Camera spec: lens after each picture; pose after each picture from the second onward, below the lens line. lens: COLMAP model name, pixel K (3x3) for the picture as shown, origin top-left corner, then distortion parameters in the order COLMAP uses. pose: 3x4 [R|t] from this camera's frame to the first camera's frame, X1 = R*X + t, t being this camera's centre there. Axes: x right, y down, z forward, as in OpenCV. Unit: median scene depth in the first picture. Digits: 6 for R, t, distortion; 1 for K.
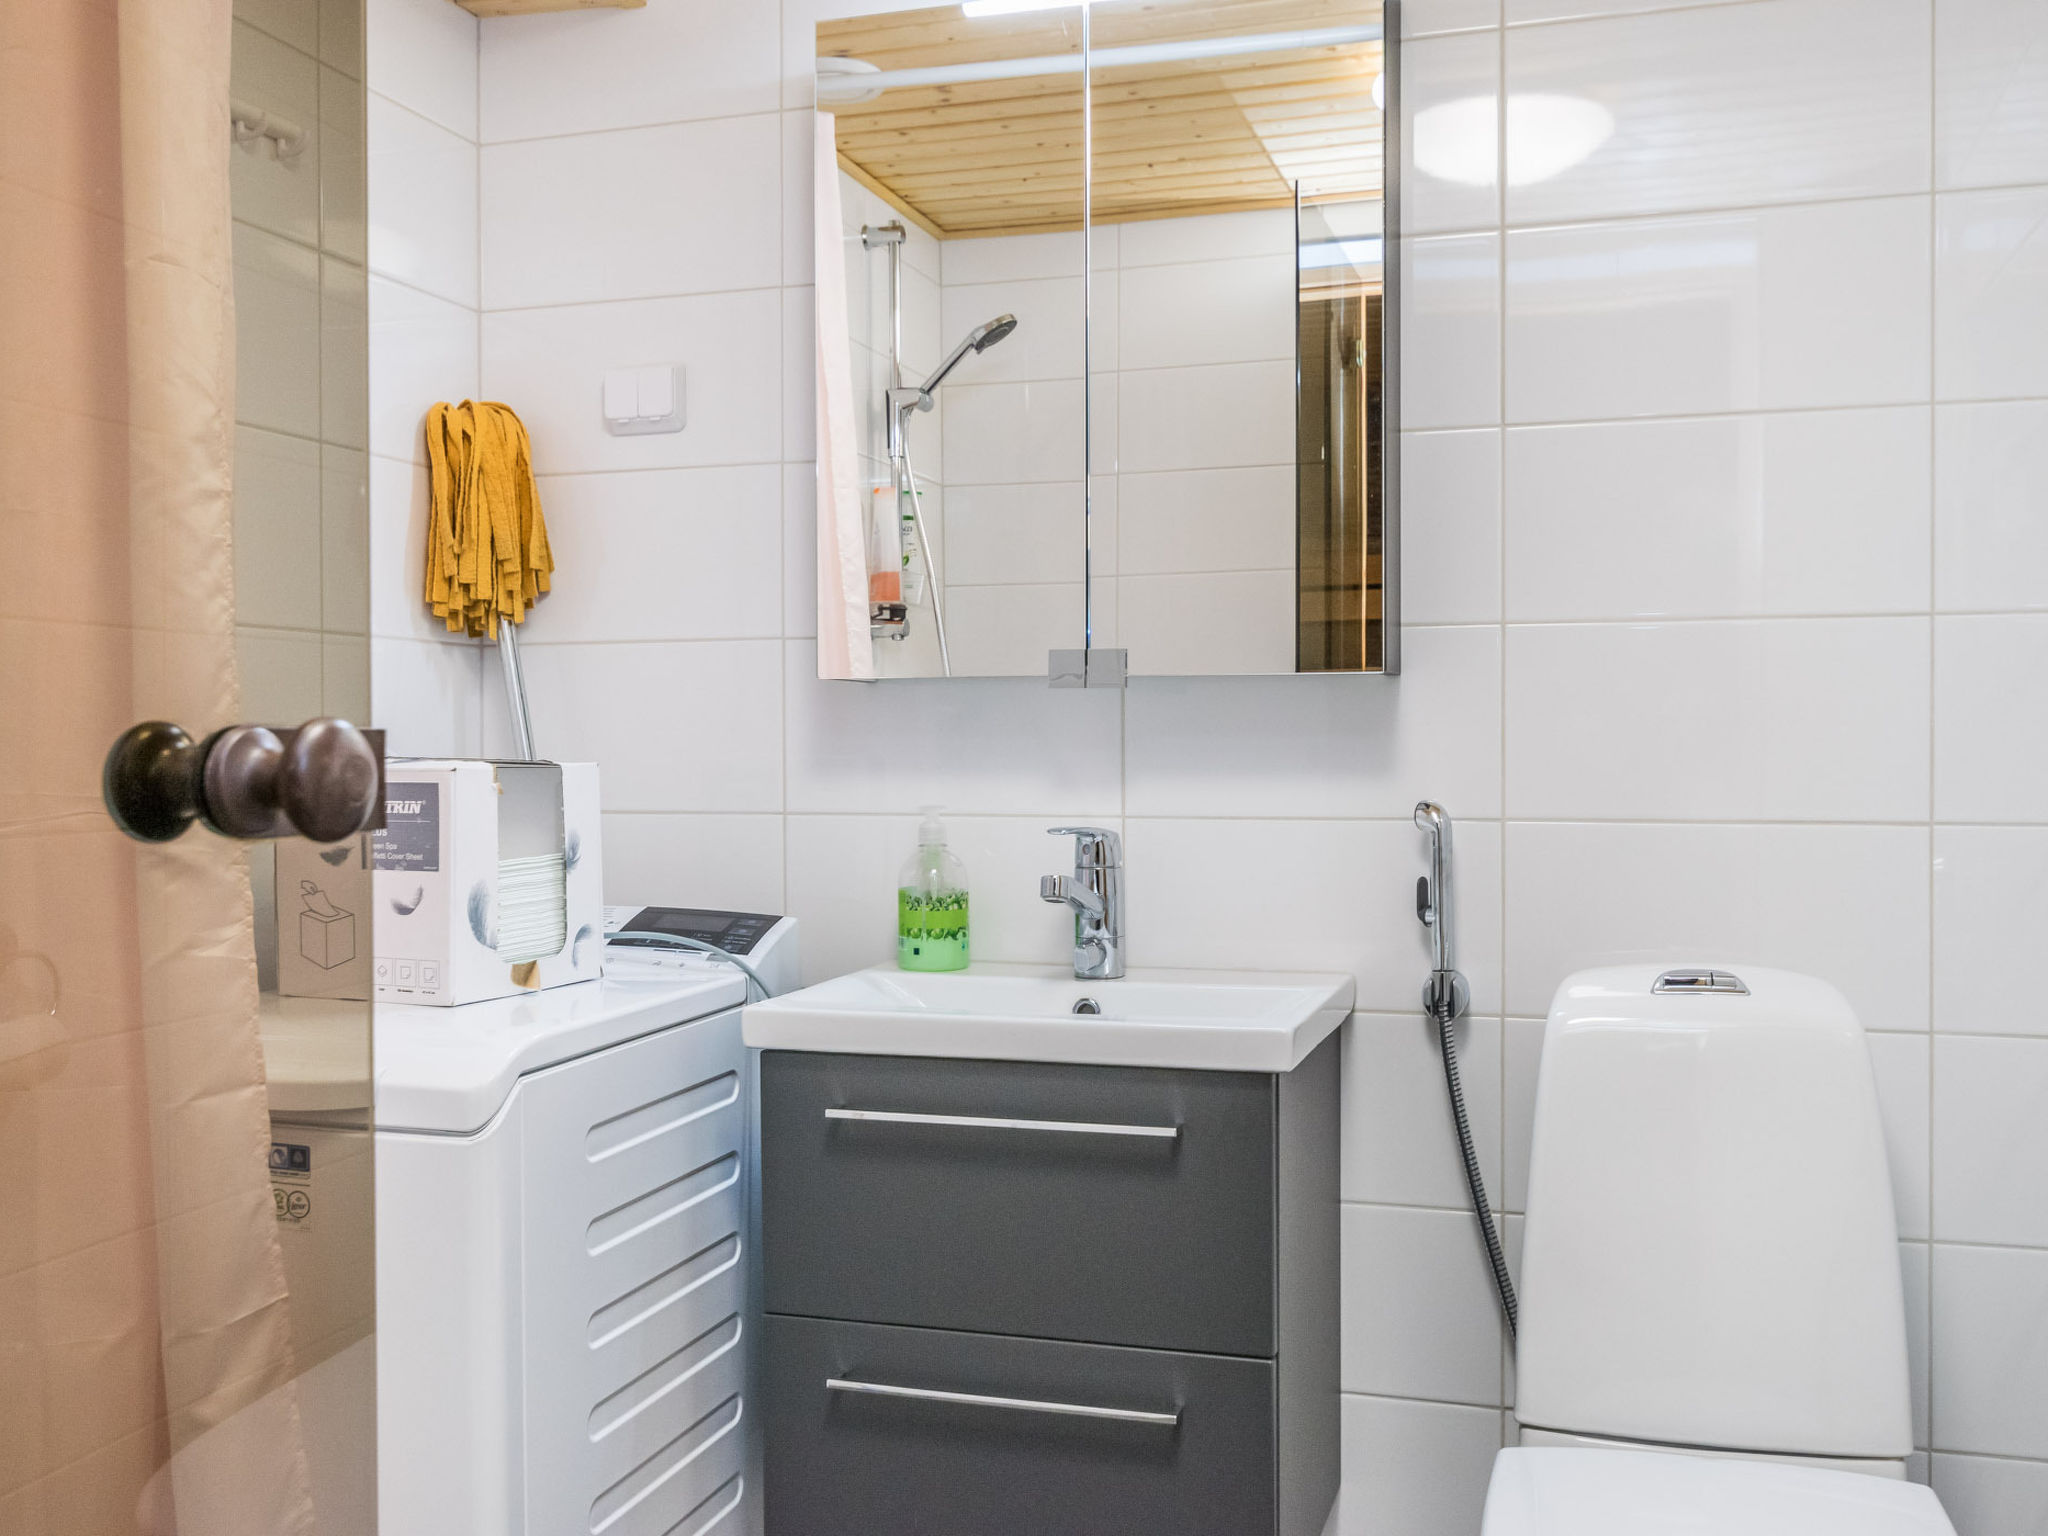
lens RADIAL K [[1920.0, 0, 1023.5], [0, 1920.0, 764.8], [0, 0, 1]] dist [-0.007758, 0.000000]
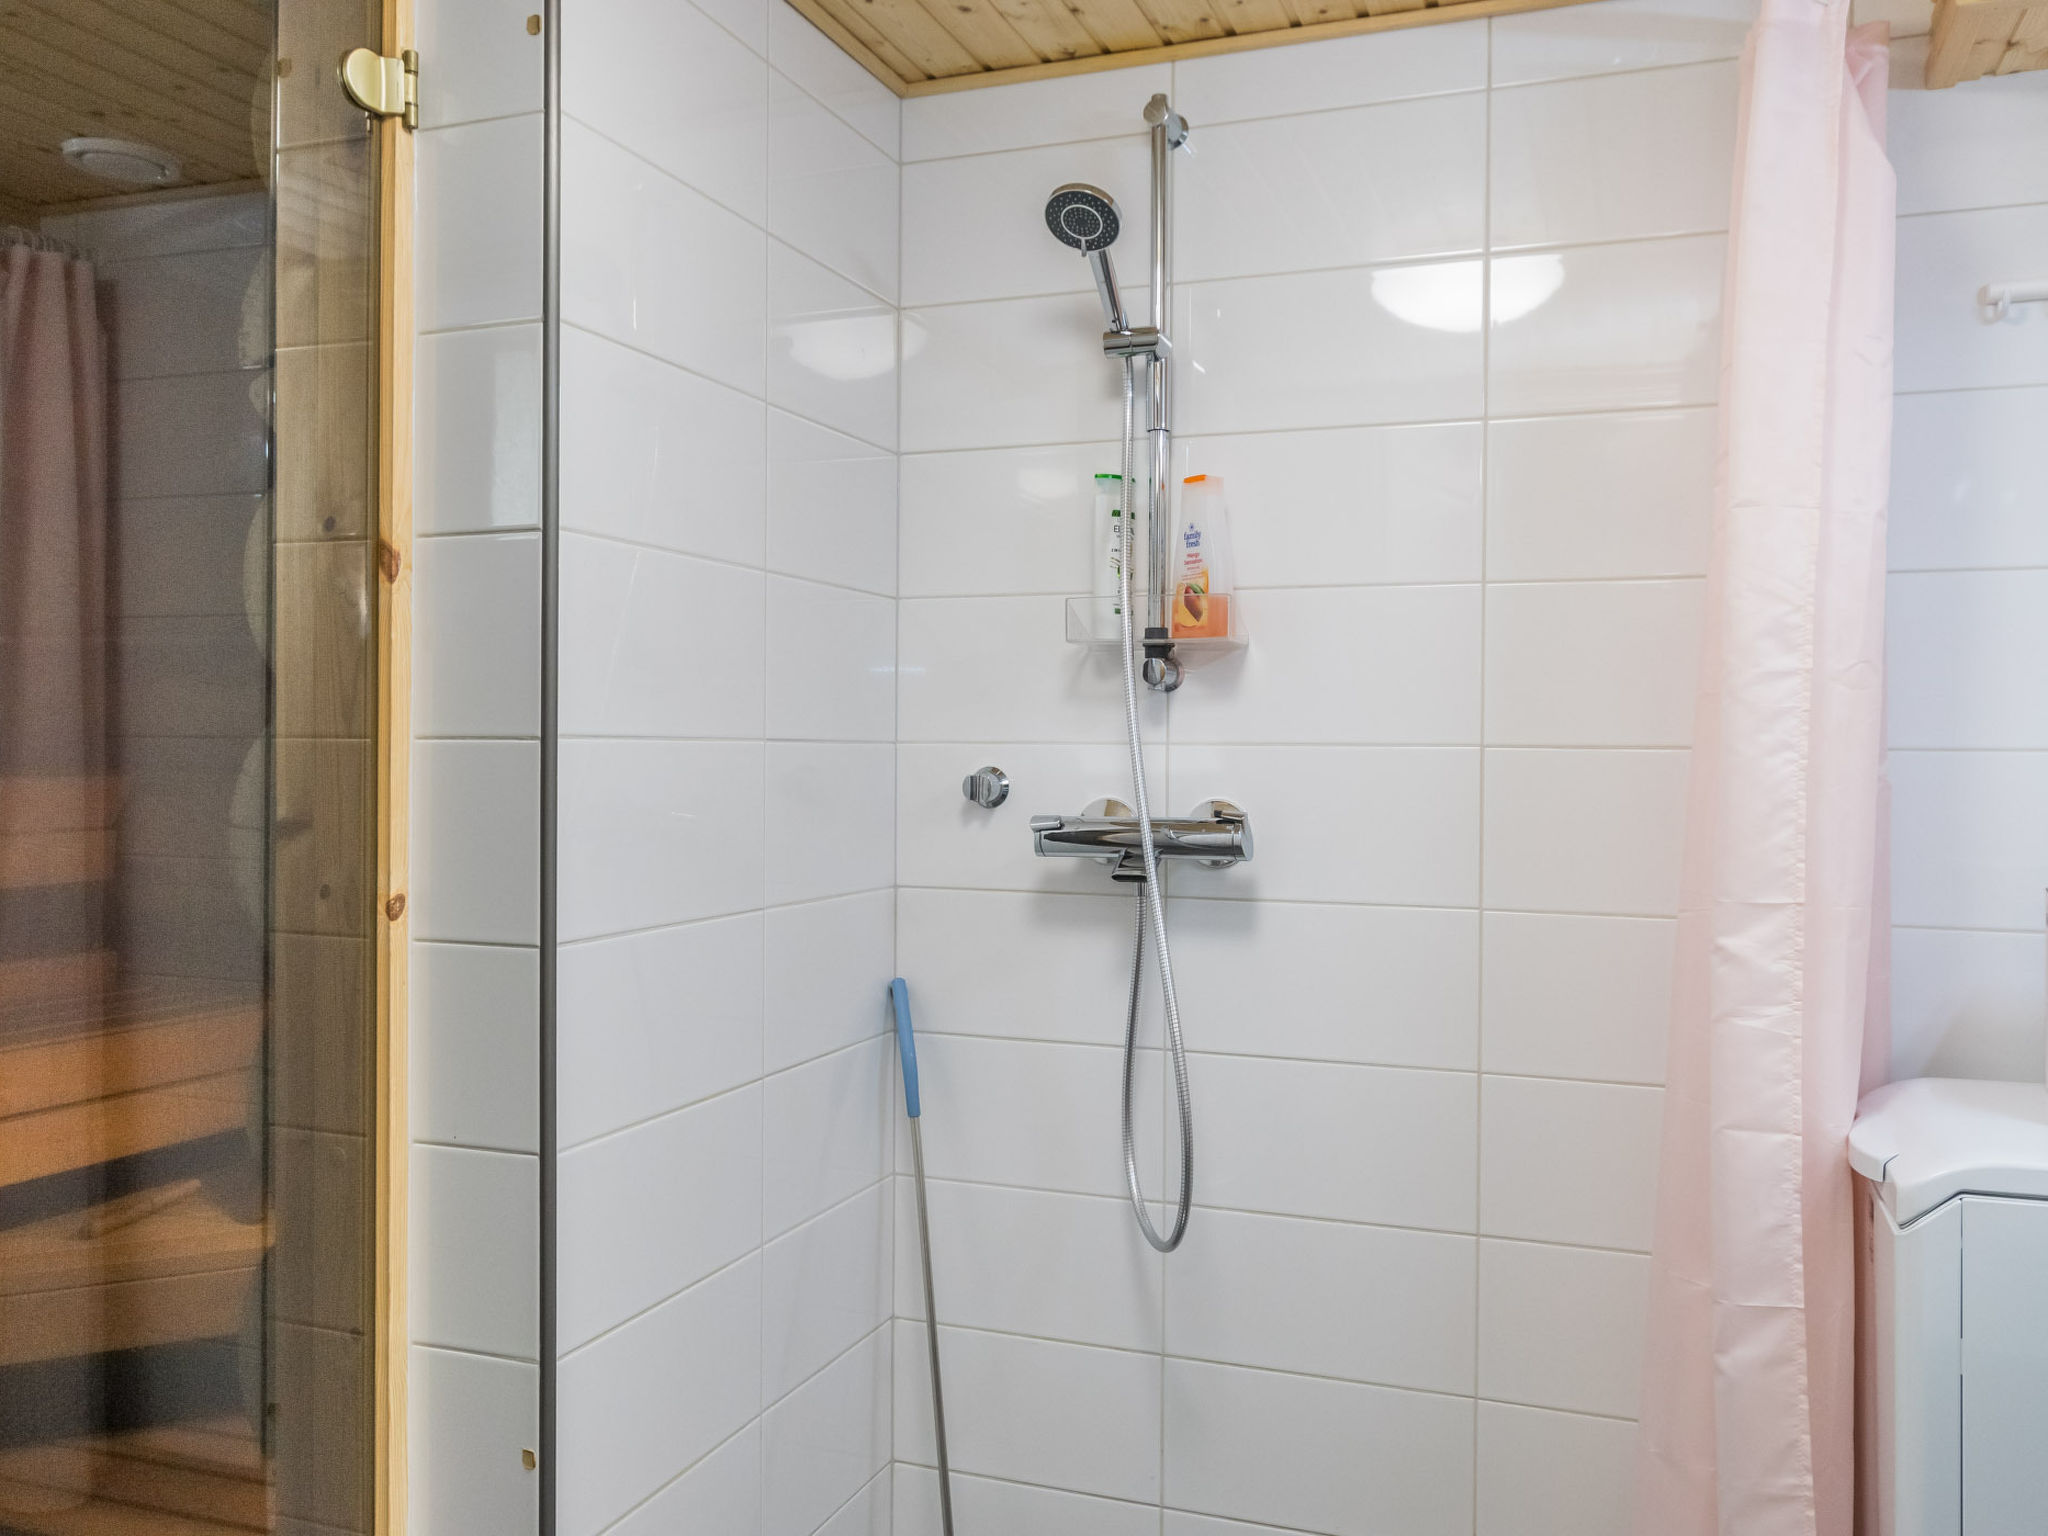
lens RADIAL K [[1719.0, 0, 1024.0], [0, 1719.0, 765.5], [0, 0, 1]] dist [-0.004074, -0.003289]
pose [[-0.056614, 0.005711, -0.998380, 0.771110], [-0.017691, 0.999821, 0.006722, -0.077247], [0.998239, 0.018043, -0.056502, 0.550585]]
